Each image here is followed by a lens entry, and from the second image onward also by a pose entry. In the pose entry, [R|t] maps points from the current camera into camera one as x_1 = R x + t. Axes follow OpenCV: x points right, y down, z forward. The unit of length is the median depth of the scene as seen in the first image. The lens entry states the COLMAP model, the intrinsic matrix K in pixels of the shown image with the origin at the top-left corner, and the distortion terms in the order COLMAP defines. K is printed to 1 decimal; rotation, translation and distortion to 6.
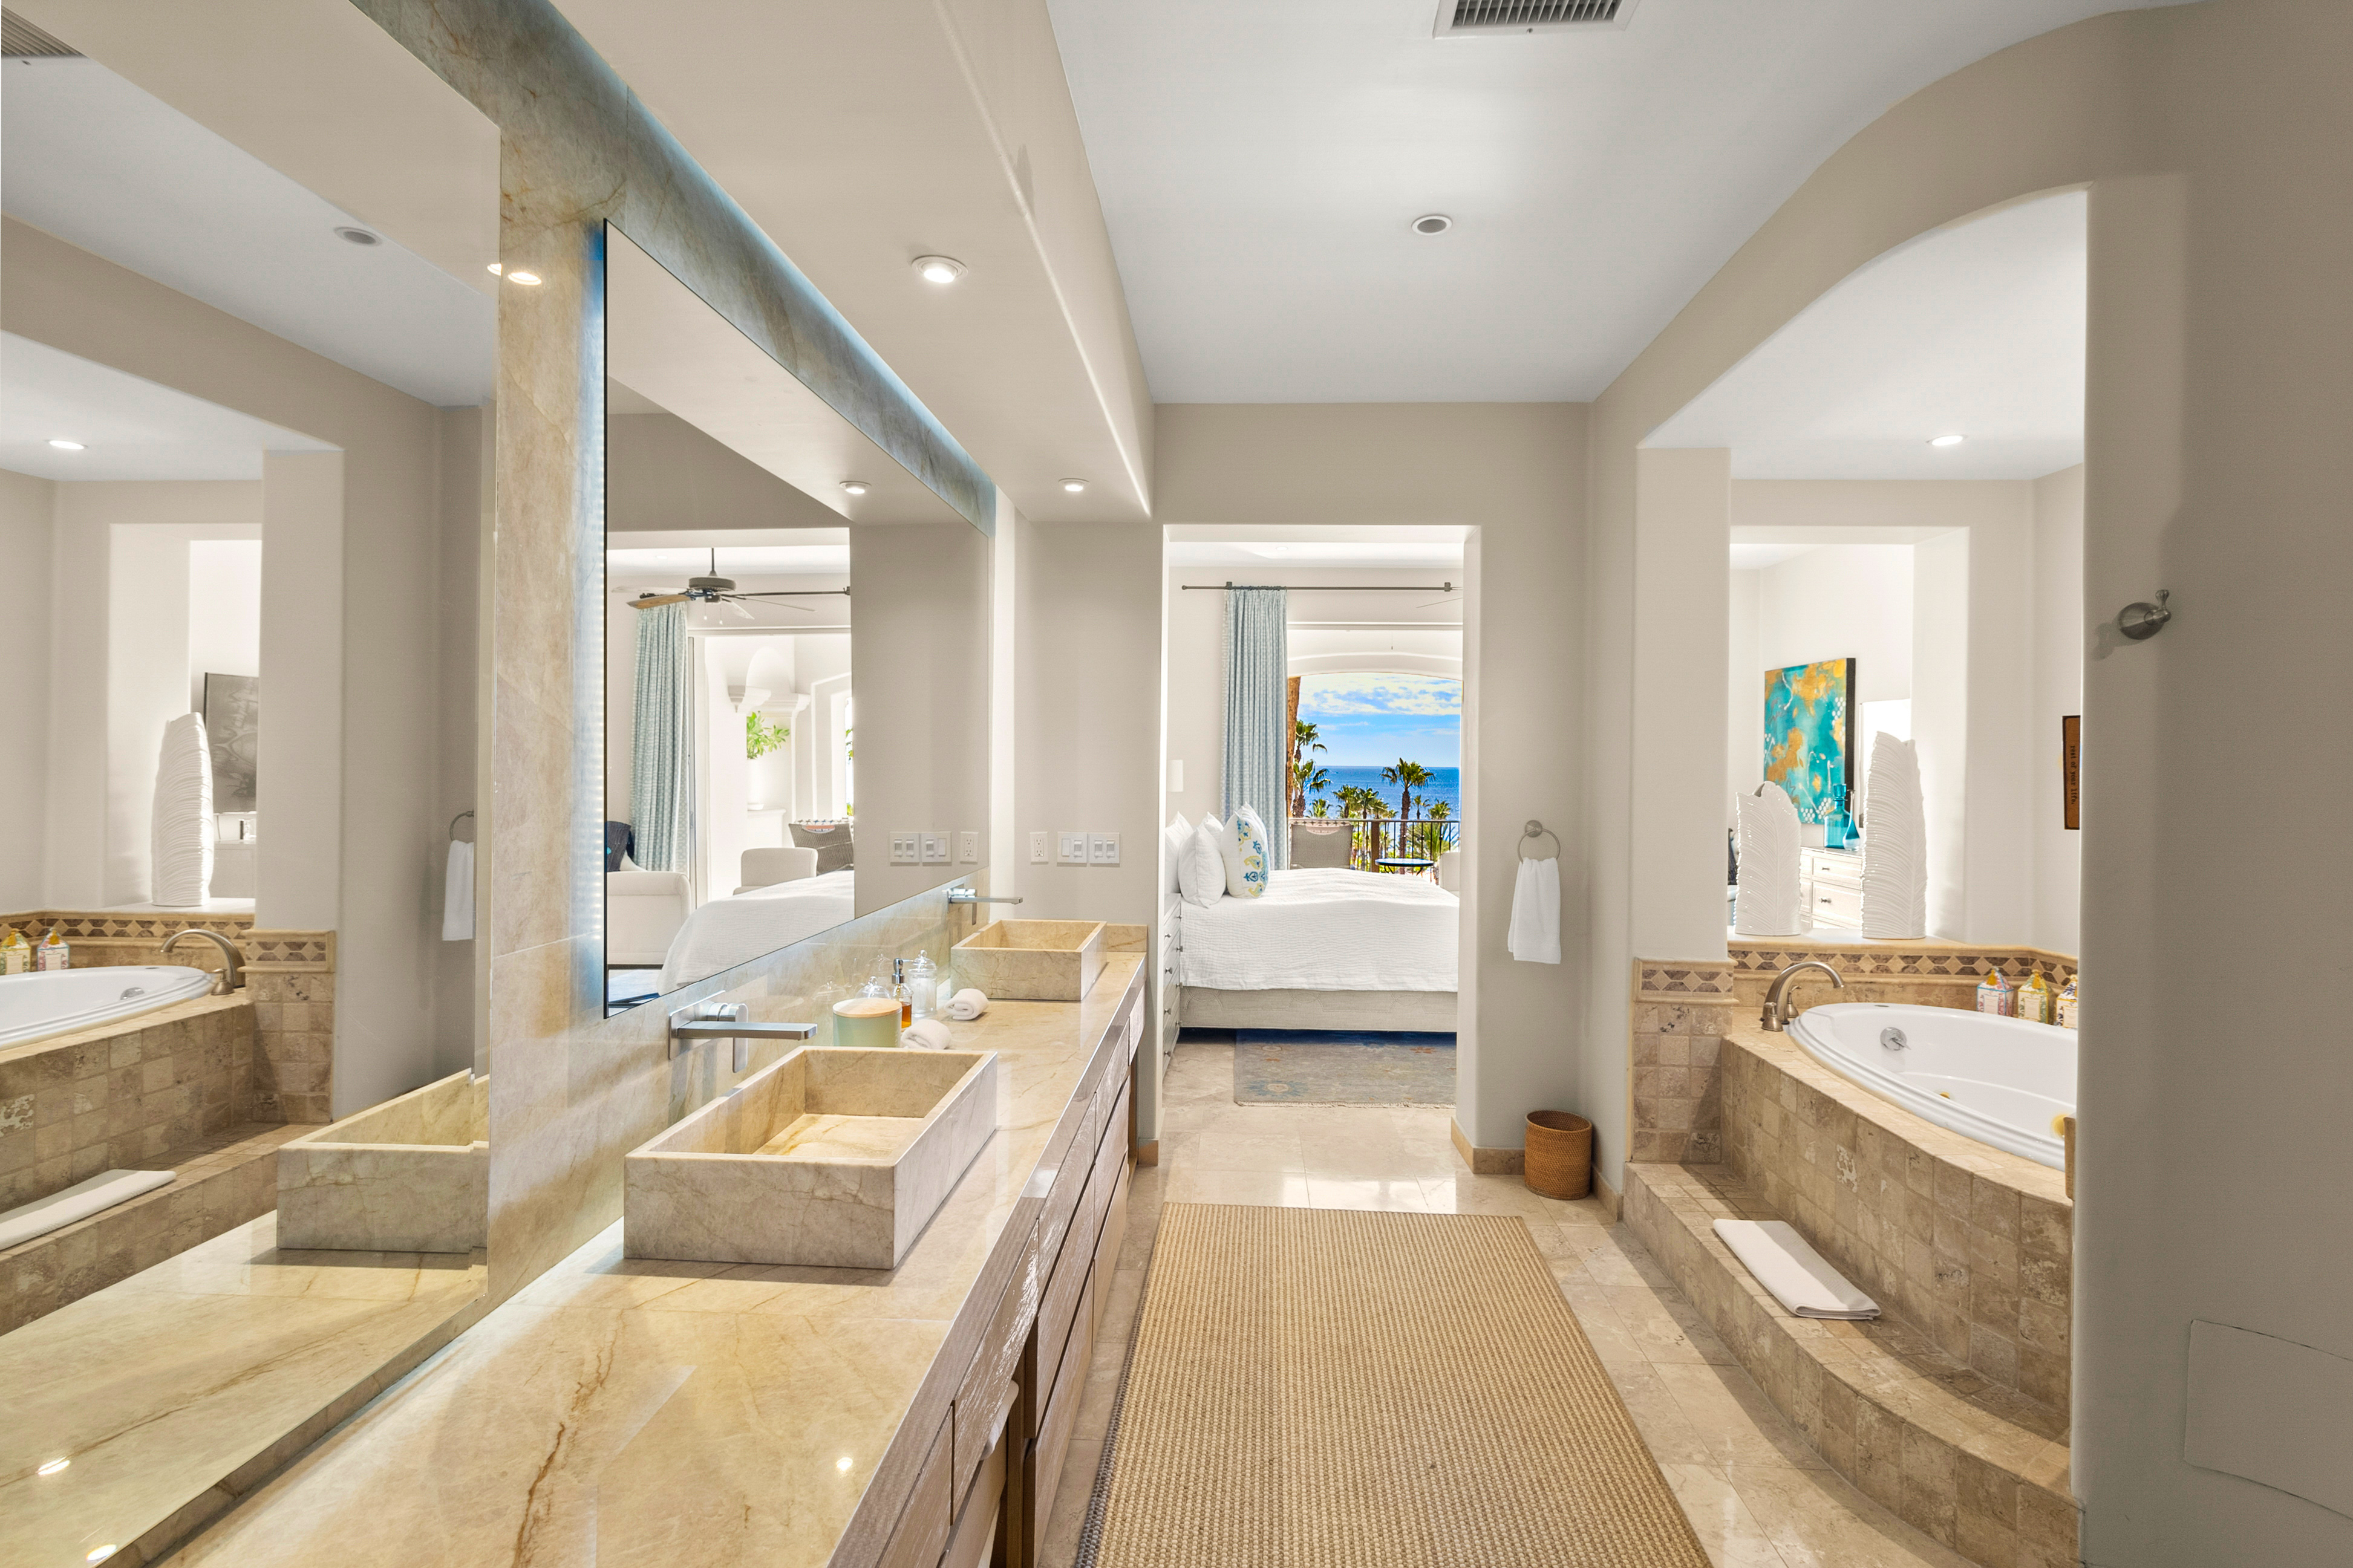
lens RADIAL K [[1094.5, 0, 1176.5], [0, 1094.5, 784.0], [0, 0, 1]] dist [0.001737, 0.000405]
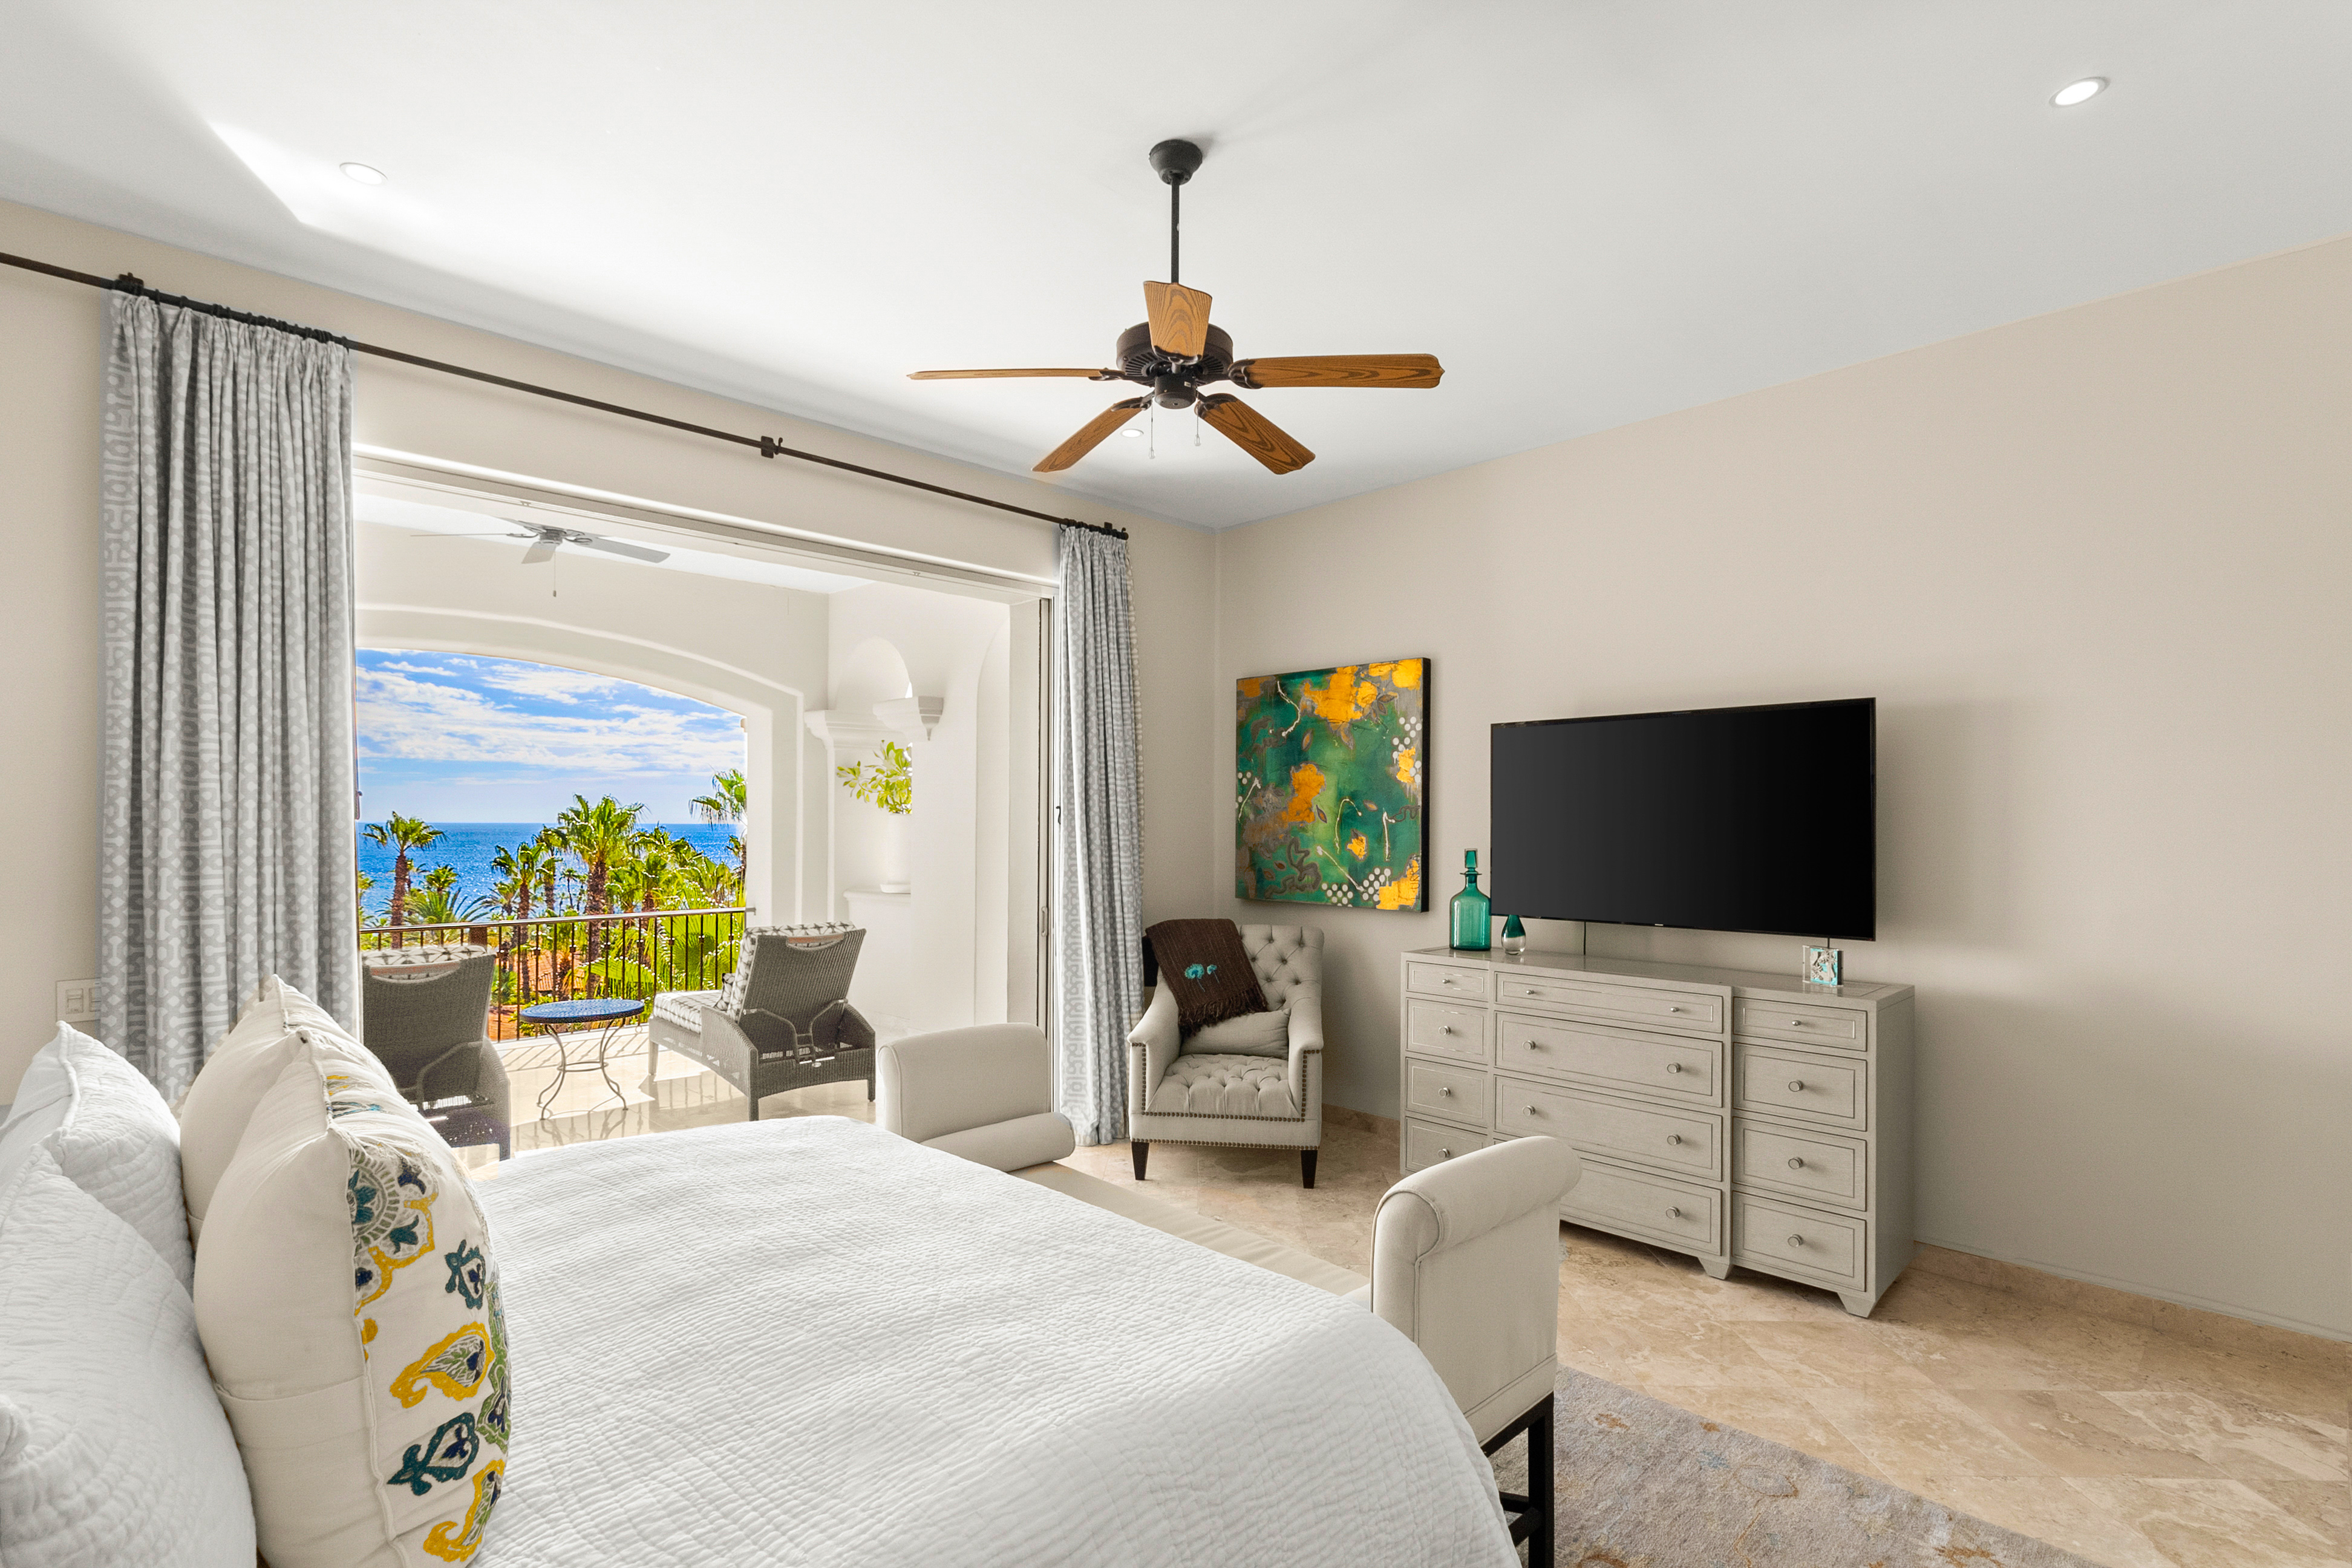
lens RADIAL K [[1094.2, 0, 1176.0], [0, 1094.2, 784.0], [0, 0, 1]] dist [0.001737, 0.000405]
pose [[0.654293, 0.018889, 0.756005, 0.007605], [0.018019, 0.999015, -0.040556, -0.013023], [-0.756026, 0.040158, 0.653308, 0.623429]]
